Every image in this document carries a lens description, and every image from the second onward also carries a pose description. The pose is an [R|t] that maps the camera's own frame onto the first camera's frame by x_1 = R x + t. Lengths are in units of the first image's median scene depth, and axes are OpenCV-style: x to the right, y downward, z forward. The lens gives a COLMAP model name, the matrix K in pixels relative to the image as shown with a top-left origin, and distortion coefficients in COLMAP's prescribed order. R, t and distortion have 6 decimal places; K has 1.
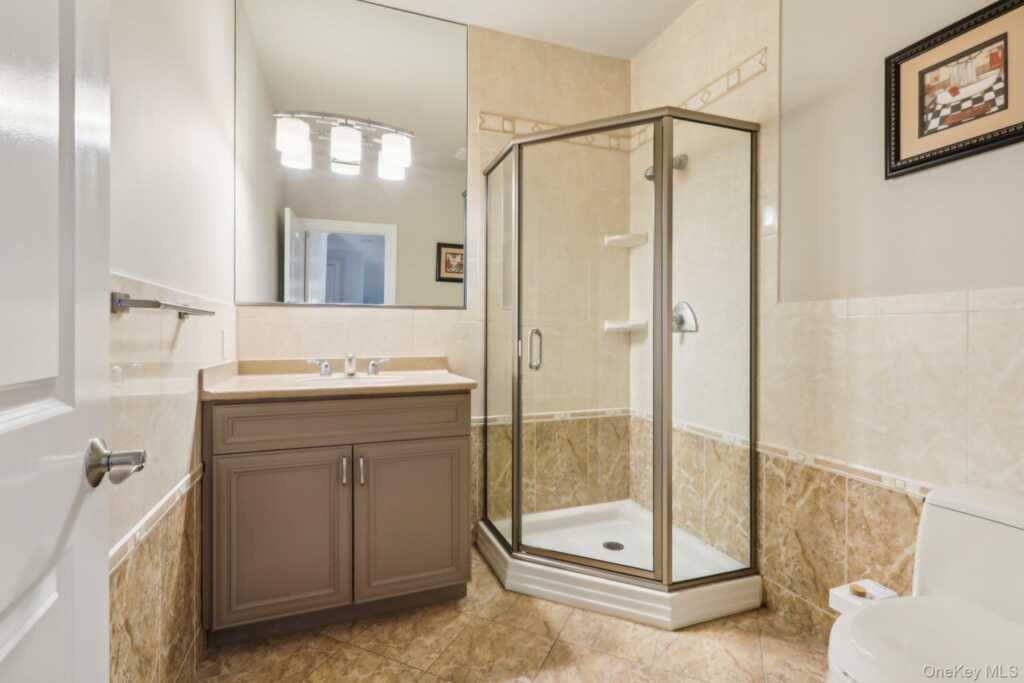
lens RADIAL K [[478.0, 0, 510.9], [0, 478.0, 333.2], [0, 0, 1]] dist [0.003373, 0.001998]
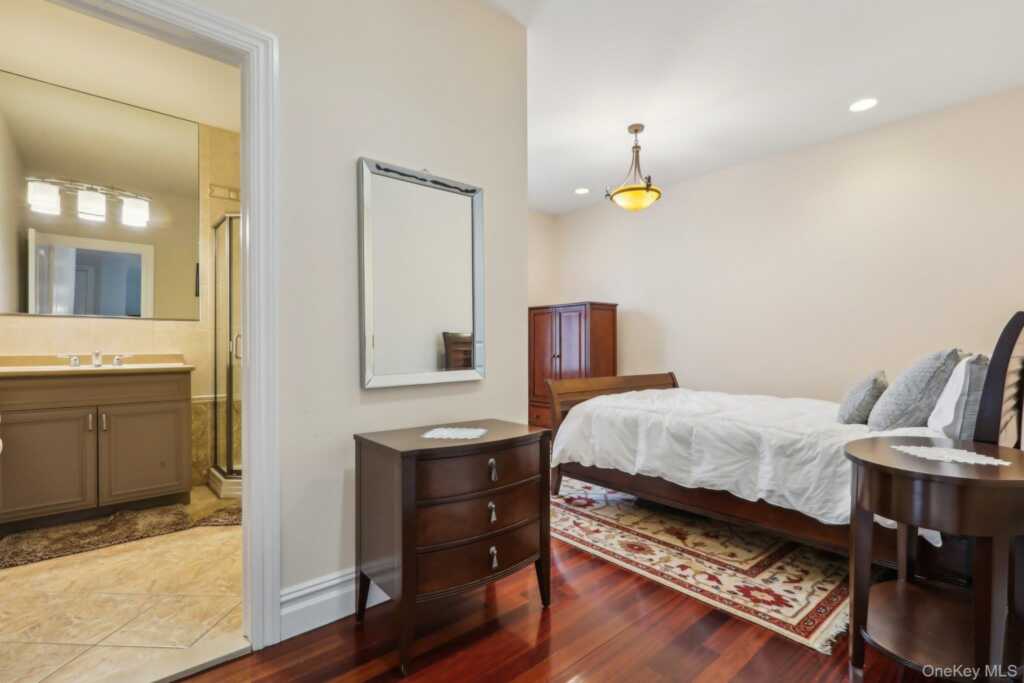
lens RADIAL K [[478.0, 0, 513.8], [0, 478.0, 348.5], [0, 0, 1]] dist [0.003373, 0.001998]
pose [[0.931702, -0.005620, 0.363180, 0.283563], [0.005303, 0.999984, 0.001869, 0.037613], [-0.363184, 0.000184, 0.931717, -0.732960]]
